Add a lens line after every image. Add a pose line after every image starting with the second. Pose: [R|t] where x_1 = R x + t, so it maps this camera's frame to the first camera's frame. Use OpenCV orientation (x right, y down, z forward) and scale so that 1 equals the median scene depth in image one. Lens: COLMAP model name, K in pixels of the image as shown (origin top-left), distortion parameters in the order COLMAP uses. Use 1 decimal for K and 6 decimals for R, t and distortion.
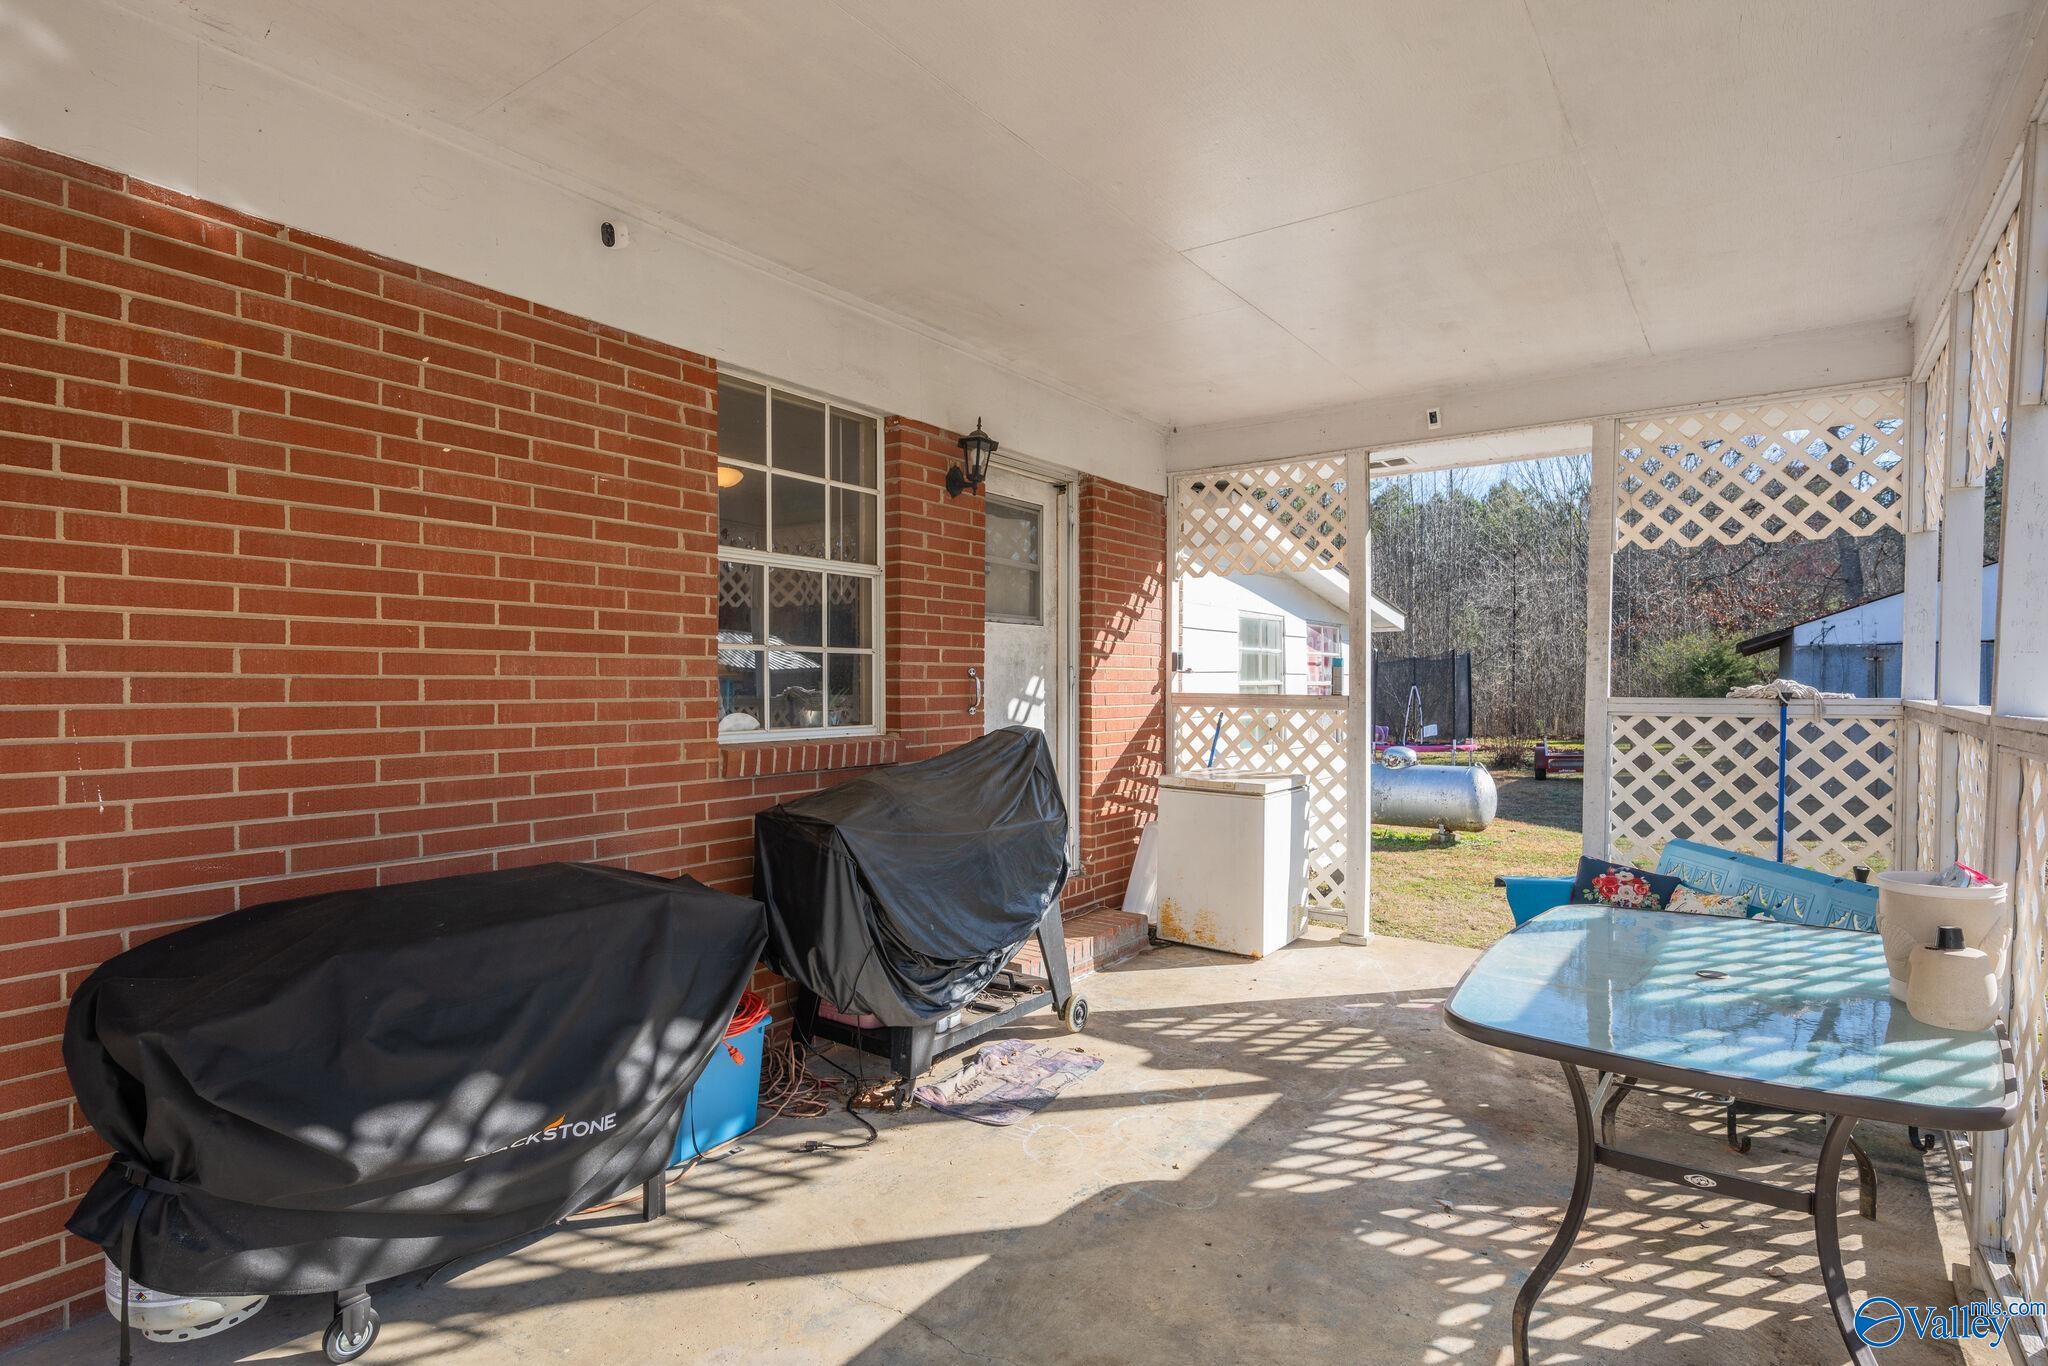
lens RADIAL K [[1047.5, 0, 999.4], [0, 1047.5, 728.2], [0, 0, 1]] dist [-0.003680, -0.000167]
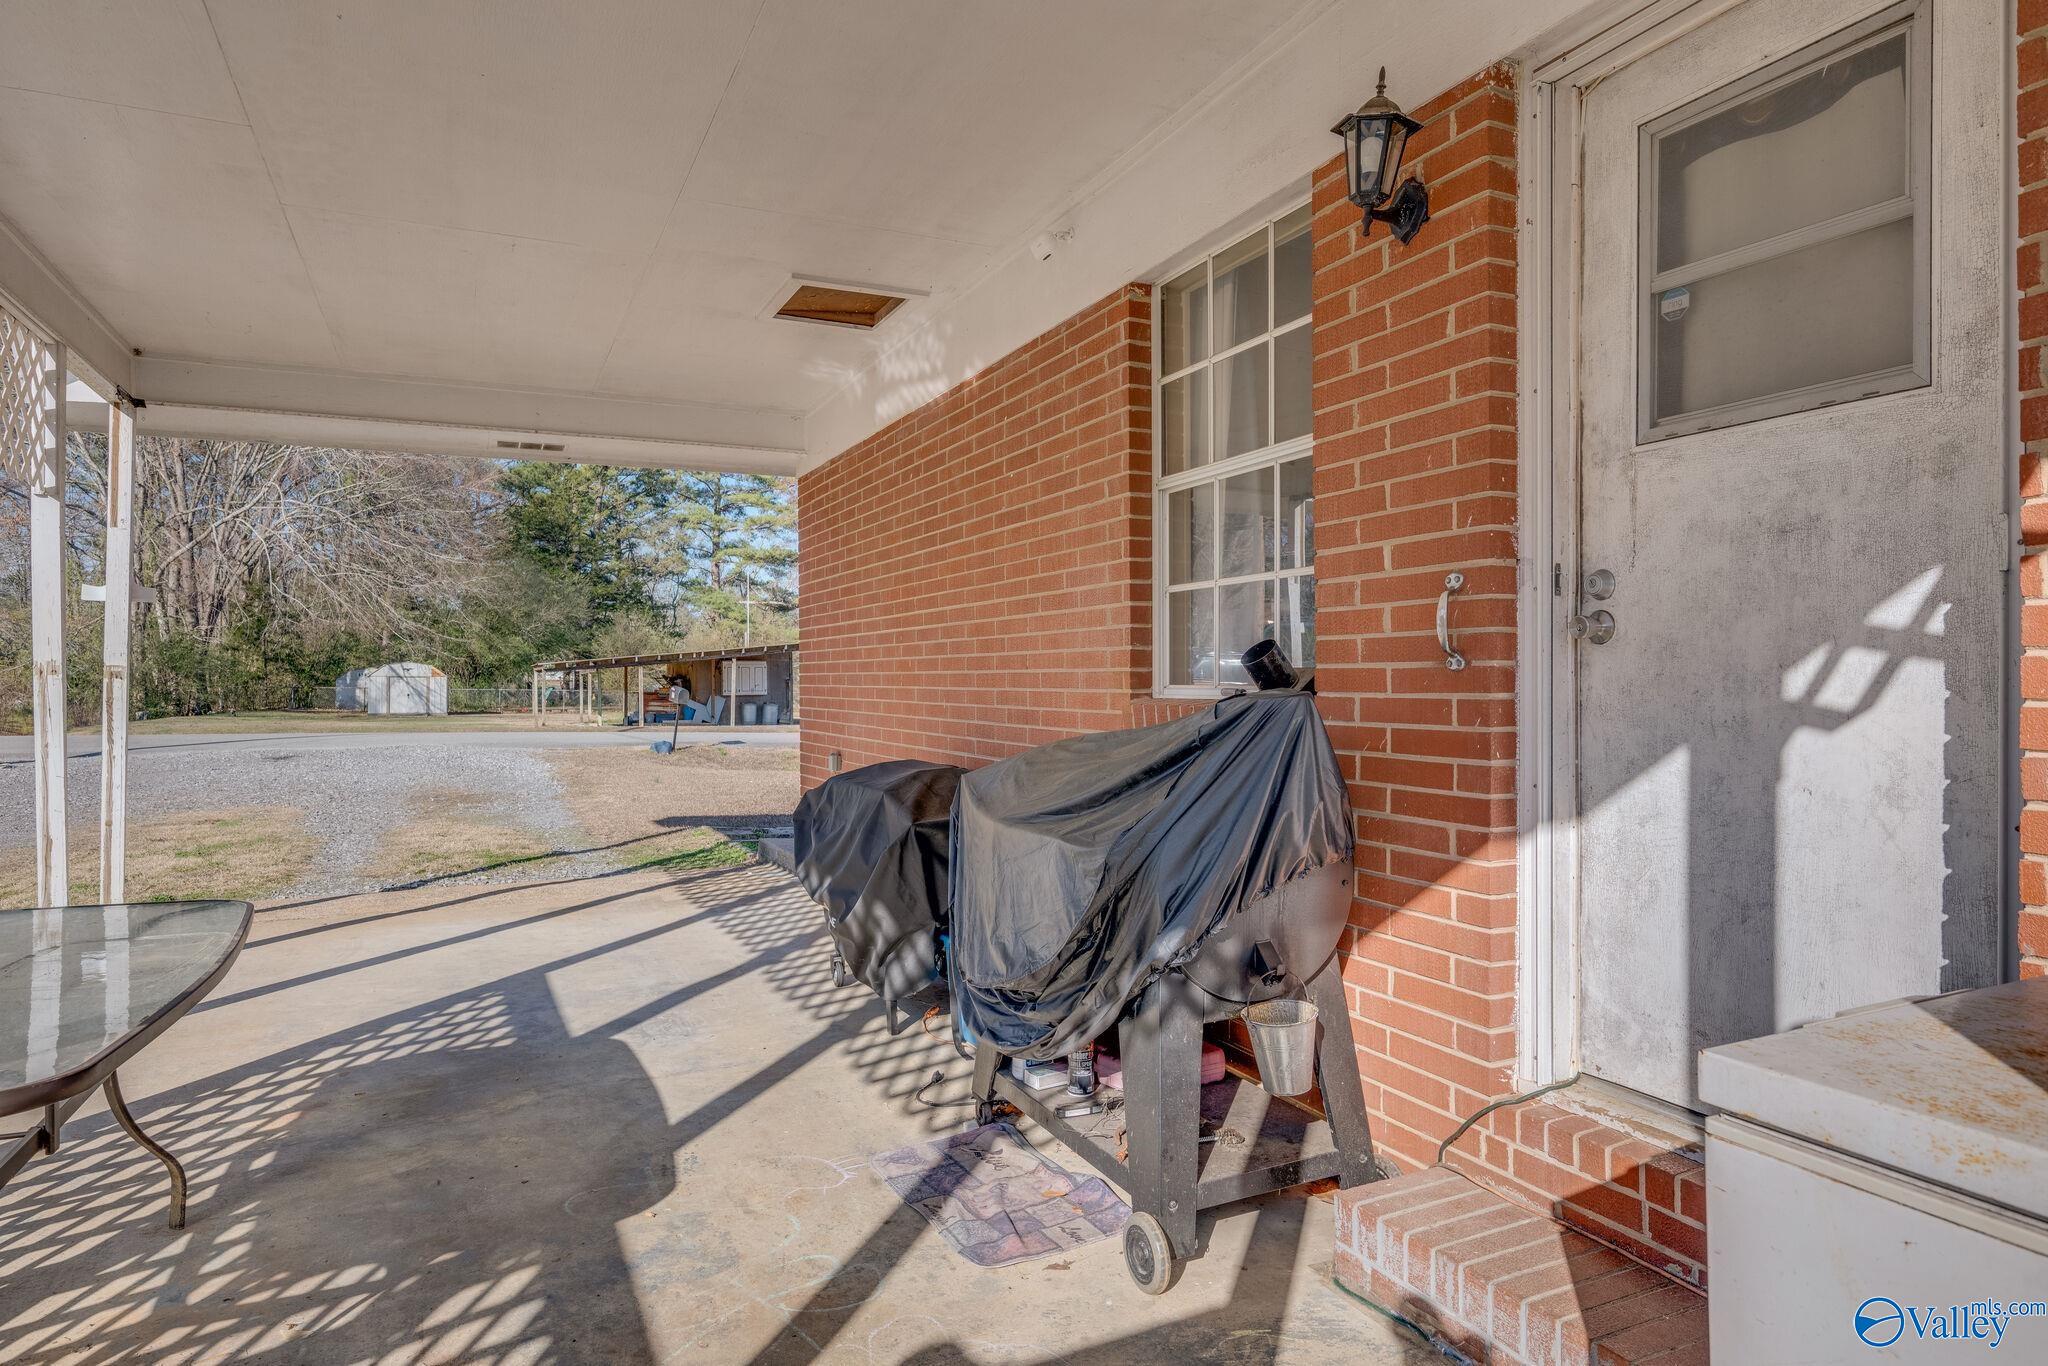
lens RADIAL K [[1180.3, 0, 1024.7], [0, 1180.3, 676.4], [0, 0, 1]] dist [-0.028413, -0.001636]
pose [[-0.469110, -0.004476, -0.883128, 0.801415], [-0.036873, 0.999214, 0.014522, -0.017752], [0.882370, 0.039376, -0.468906, 1.640818]]
